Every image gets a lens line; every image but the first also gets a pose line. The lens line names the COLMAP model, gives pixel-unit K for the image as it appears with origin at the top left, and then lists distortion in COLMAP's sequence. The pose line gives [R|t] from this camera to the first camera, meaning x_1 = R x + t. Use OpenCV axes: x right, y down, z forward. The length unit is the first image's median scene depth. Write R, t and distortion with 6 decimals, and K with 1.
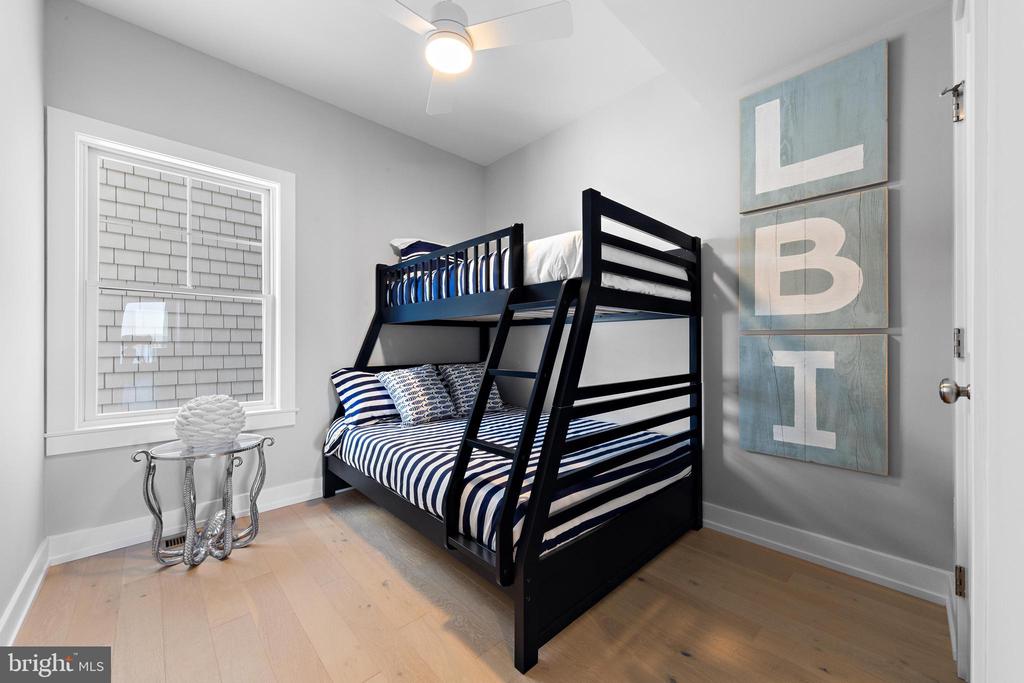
lens RADIAL K [[398.6, 0, 511.4], [0, 398.6, 336.9], [0, 0, 1]] dist [0.001150, 0.000116]
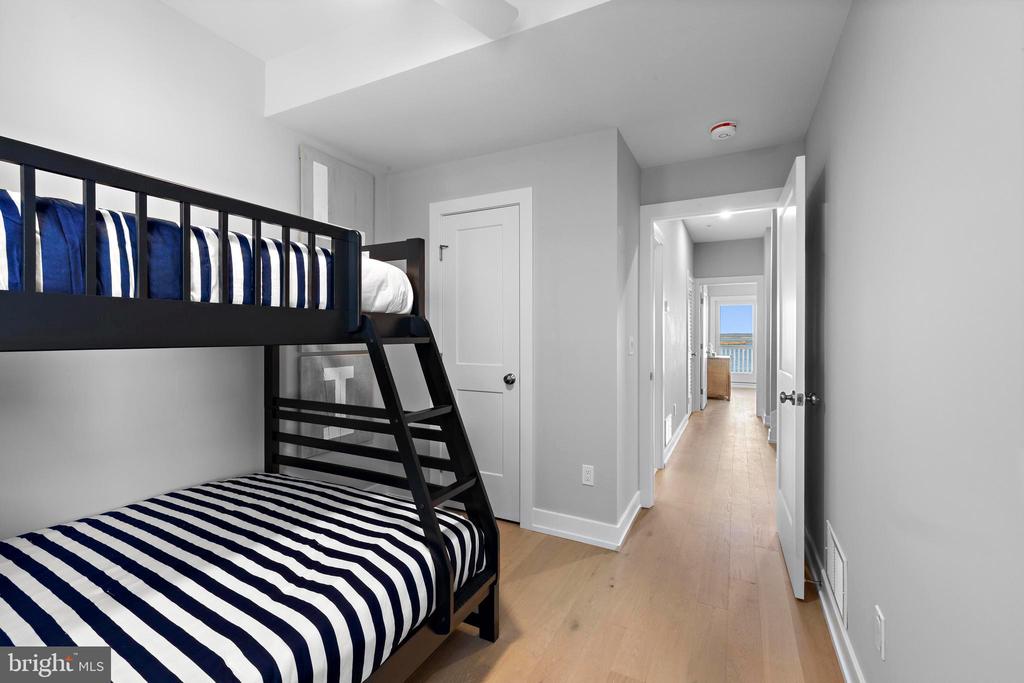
lens RADIAL K [[434.3, 0, 516.7], [0, 434.3, 334.0], [0, 0, 1]] dist [-0.001283, -0.000140]
pose [[-0.334689, -0.002858, 0.942324, -0.342770], [-0.019266, 0.999807, -0.003810, -0.033150], [-0.942132, -0.019430, -0.334679, 0.377310]]
